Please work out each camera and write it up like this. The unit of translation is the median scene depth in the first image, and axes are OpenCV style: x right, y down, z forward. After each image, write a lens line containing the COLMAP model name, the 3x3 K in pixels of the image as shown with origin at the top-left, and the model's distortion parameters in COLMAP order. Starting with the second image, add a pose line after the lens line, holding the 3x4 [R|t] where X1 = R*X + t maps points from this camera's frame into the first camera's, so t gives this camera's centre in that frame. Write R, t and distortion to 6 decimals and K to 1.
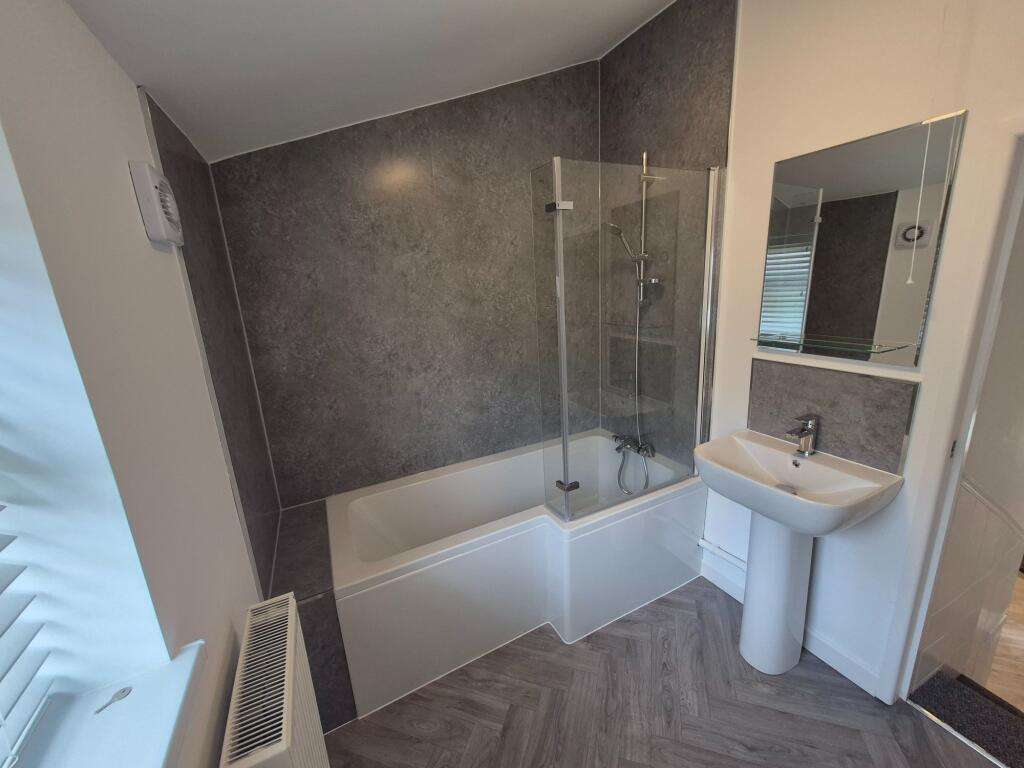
lens RADIAL K [[403.8, 0, 512.7], [0, 403.8, 376.1], [0, 0, 1]] dist [0.006532, -0.001210]
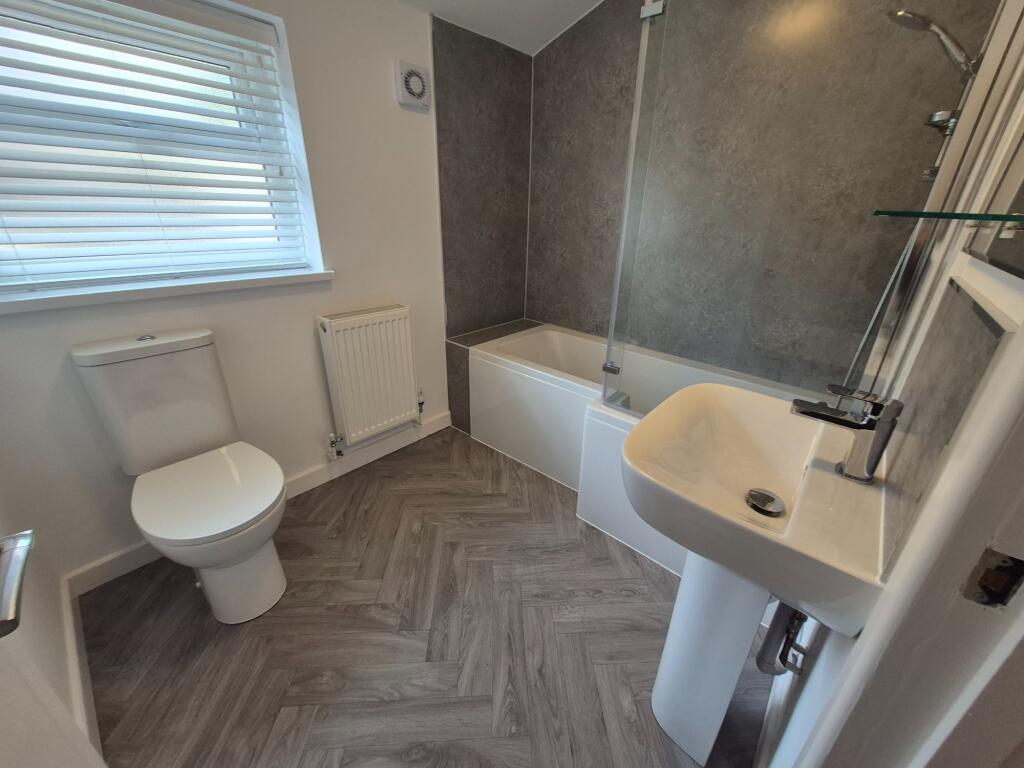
lens RADIAL K [[403.8, 0, 532.0], [0, 403.8, 378.4], [0, 0, 1]] dist [0.006532, -0.001210]
pose [[0.377616, 0.416851, -0.826826, 0.796310], [-0.269435, 0.903764, 0.332587, 0.030184], [0.885896, 0.097186, 0.453590, 0.390436]]
